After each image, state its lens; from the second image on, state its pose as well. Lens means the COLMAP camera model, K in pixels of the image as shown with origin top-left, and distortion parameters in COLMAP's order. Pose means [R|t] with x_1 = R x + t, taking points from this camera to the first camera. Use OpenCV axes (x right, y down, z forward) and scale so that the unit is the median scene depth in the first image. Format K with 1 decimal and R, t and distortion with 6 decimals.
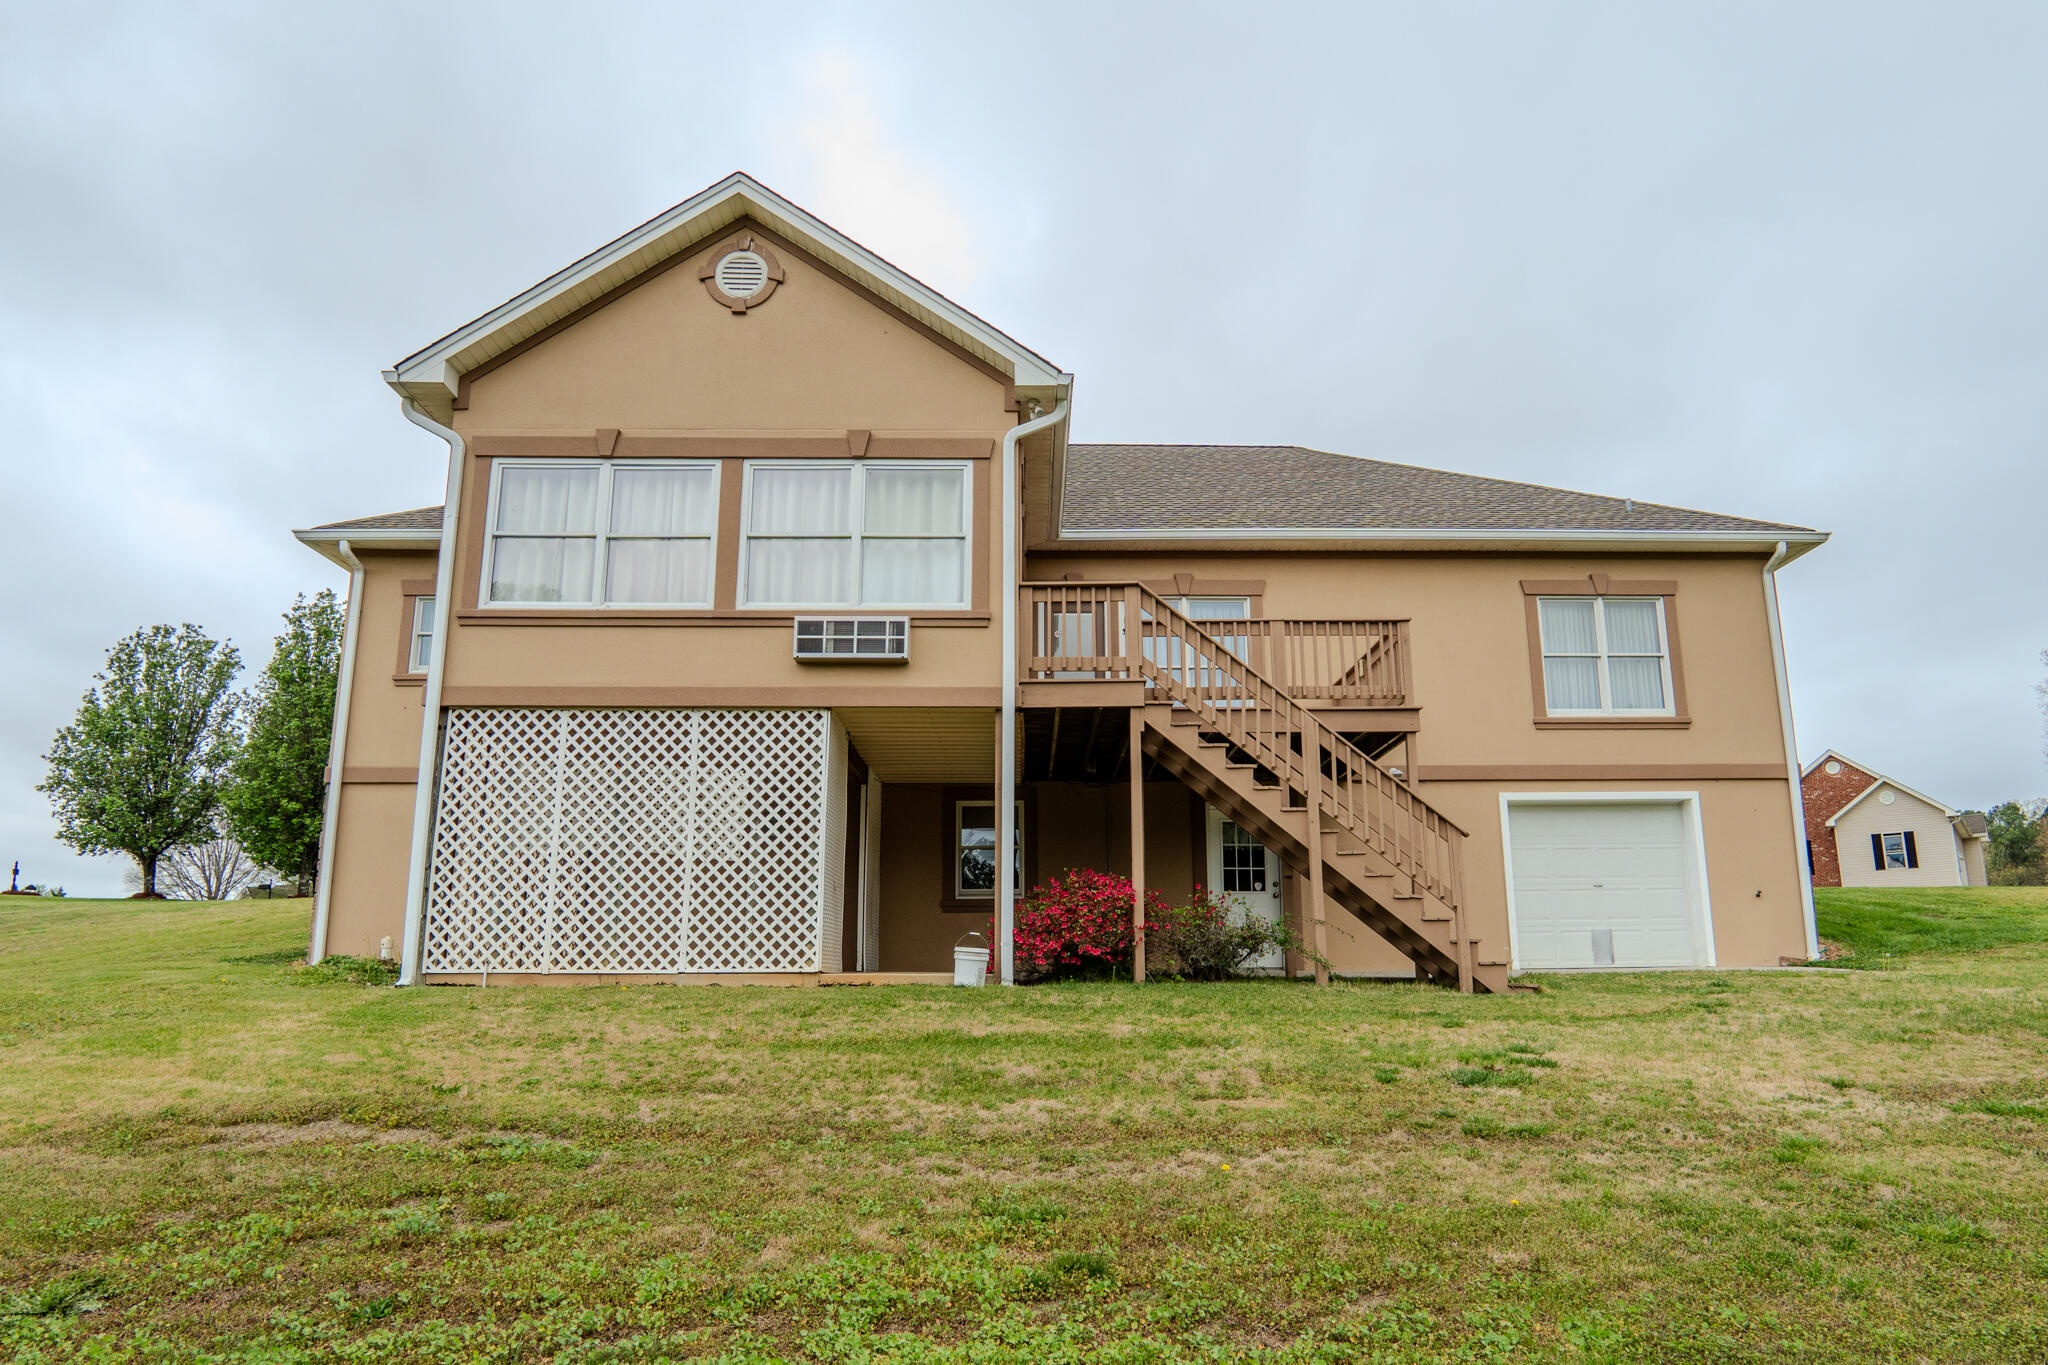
lens RADIAL K [[1197.7, 0, 1068.0], [0, 1197.7, 755.7], [0, 0, 1]] dist [-0.002330, -0.000229]
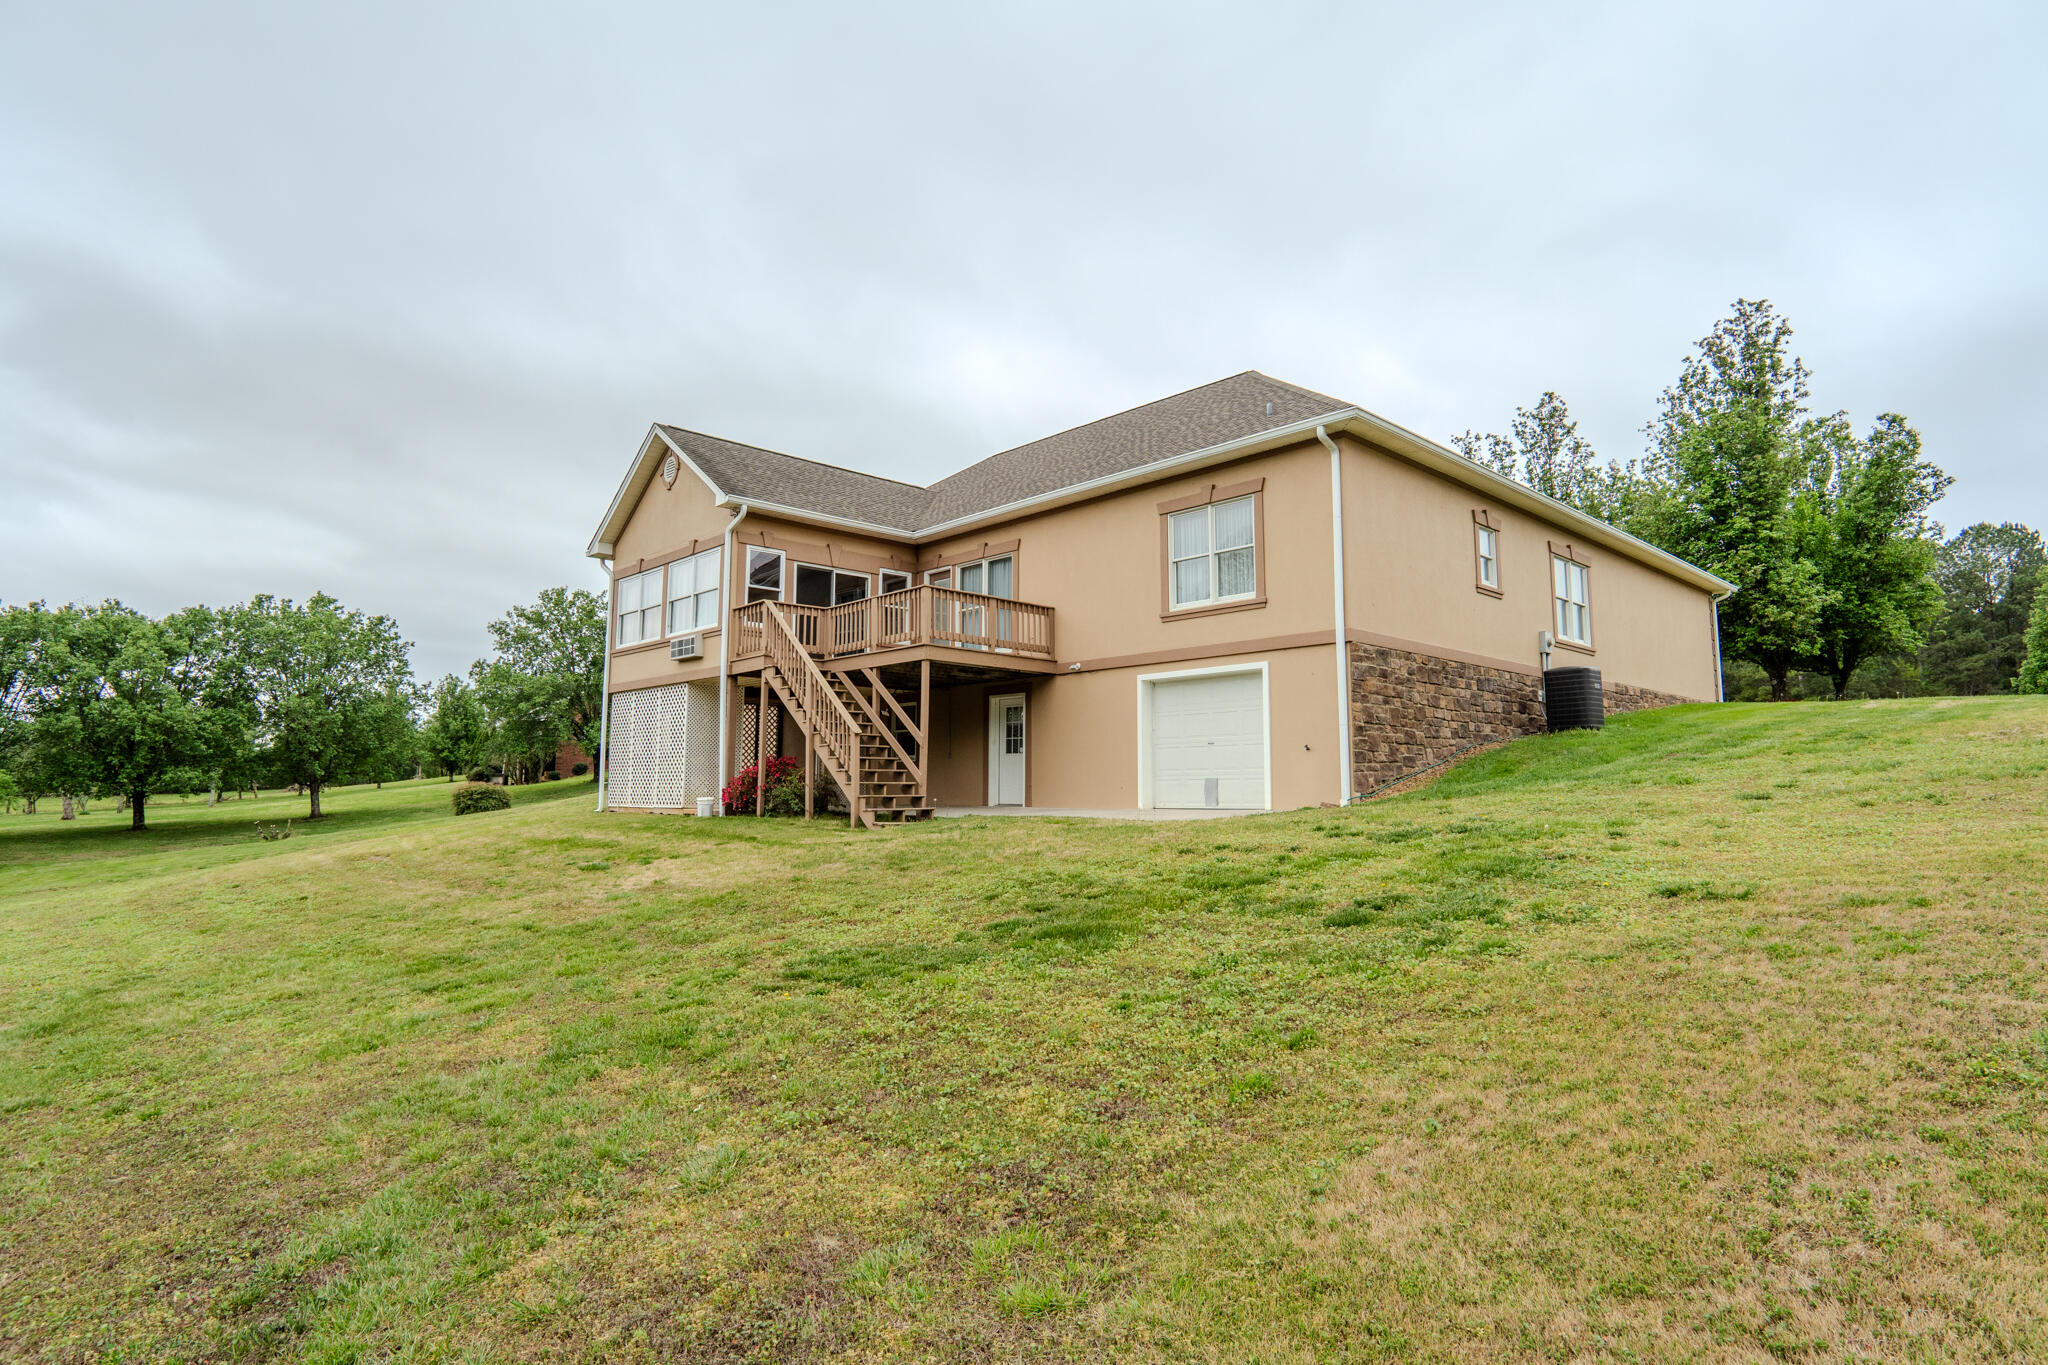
lens RADIAL K [[1124.6, 0, 1024.5], [0, 1124.6, 659.3], [0, 0, 1]] dist [-0.005111, -0.000221]
pose [[0.669514, -0.082894, -0.738160, 1.183027], [0.131749, 0.991249, 0.008182, -0.012289], [0.731022, -0.102730, 0.674576, 0.082537]]
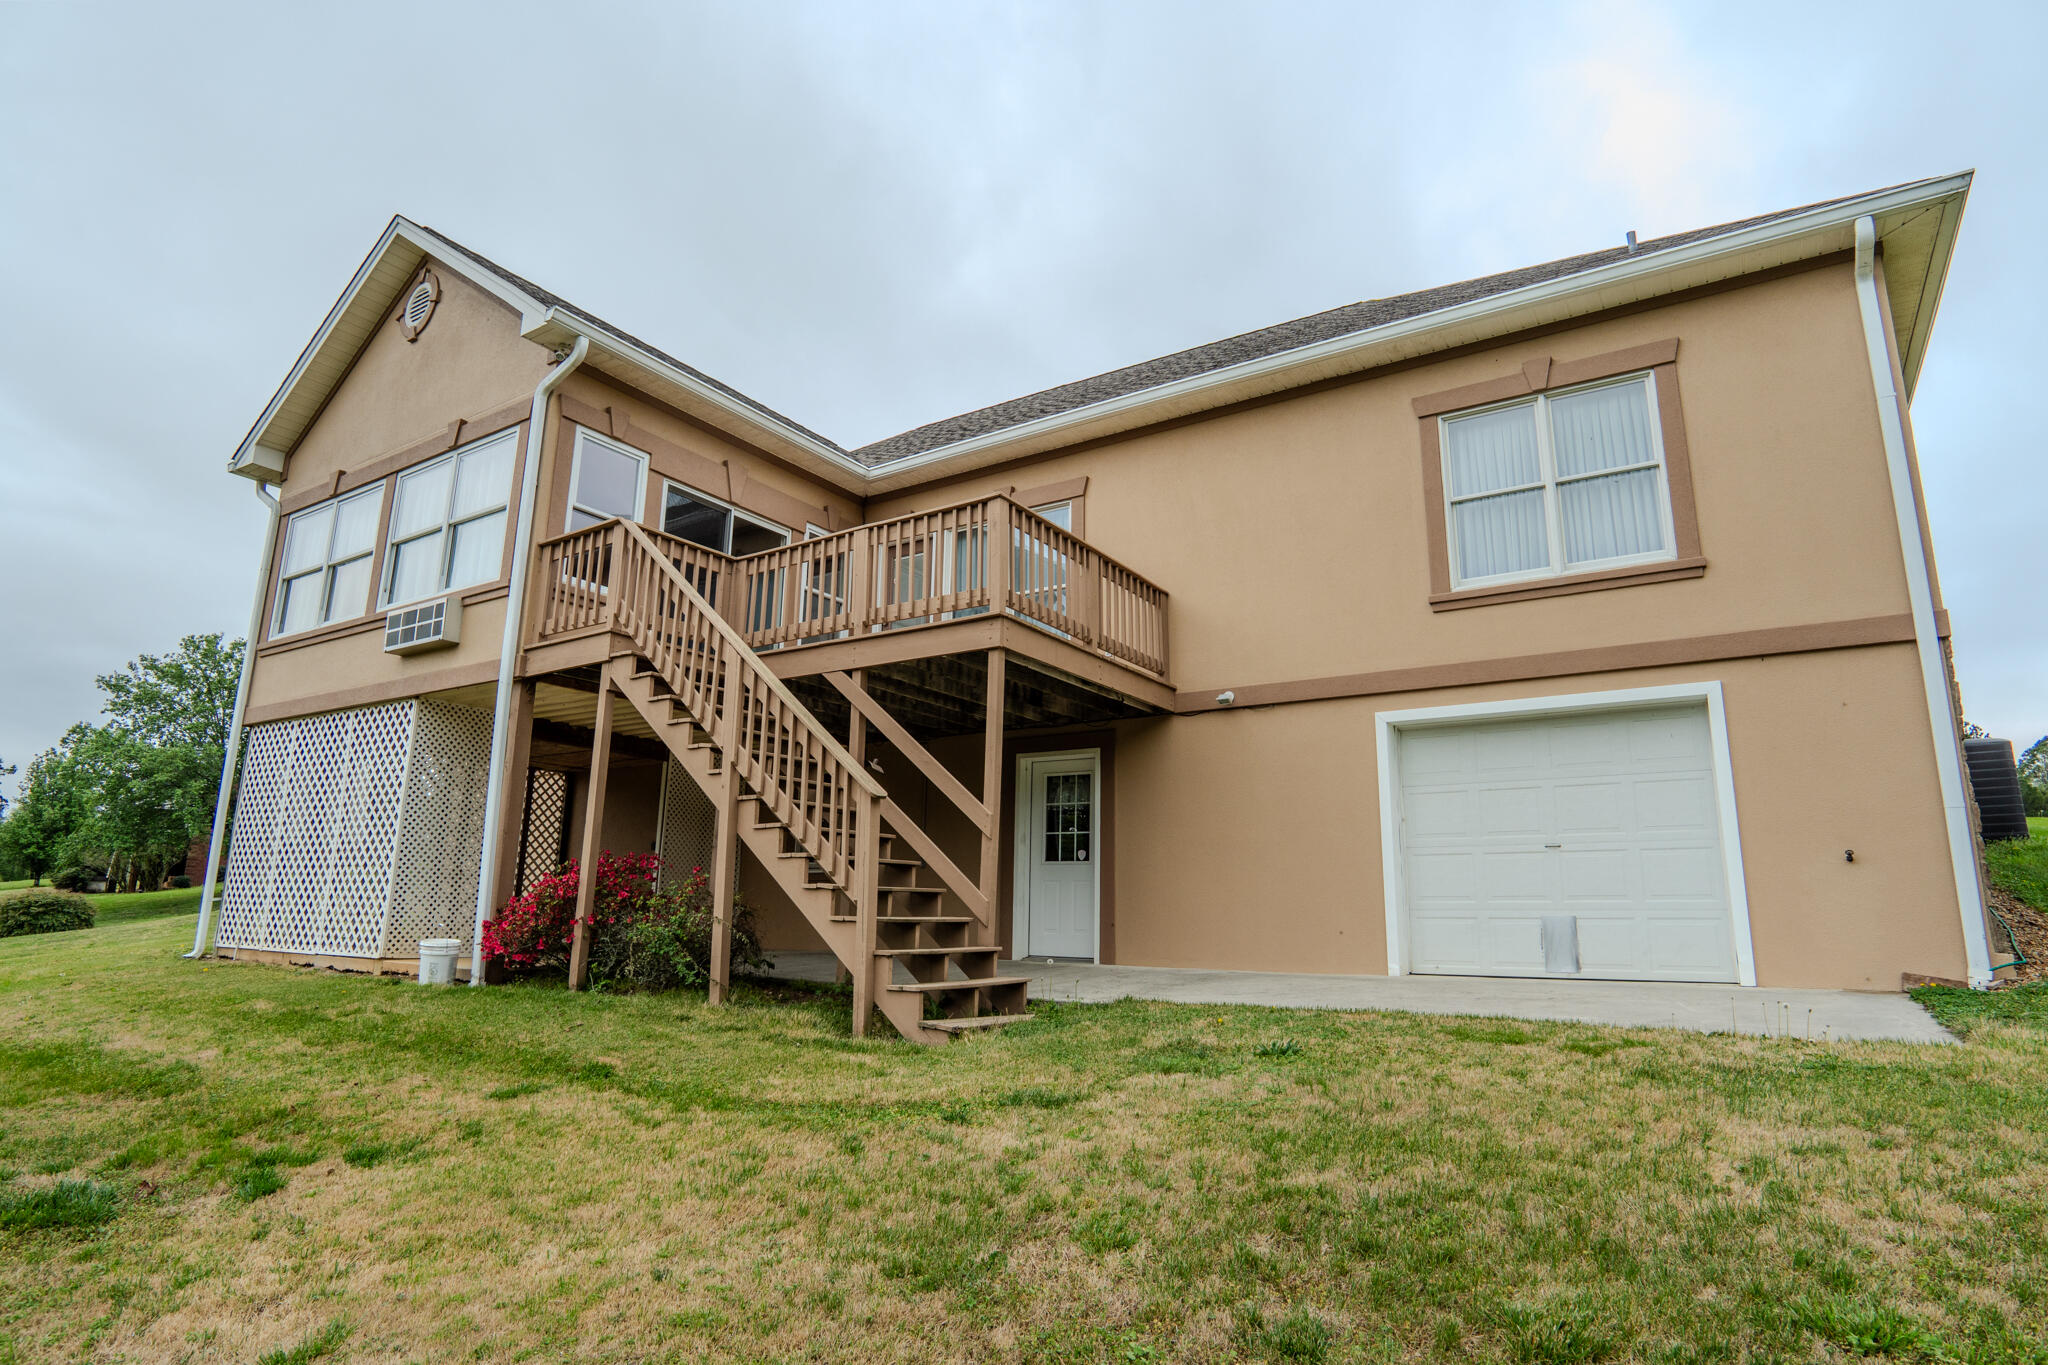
lens RADIAL K [[1124.6, 0, 1024.5], [0, 1124.6, 659.3], [0, 0, 1]] dist [-0.005111, -0.000221]
pose [[0.823318, -0.109449, -0.556928, 0.553801], [0.084519, 0.993933, -0.070384, 0.029183], [0.561252, 0.010878, 0.827573, 0.358203]]
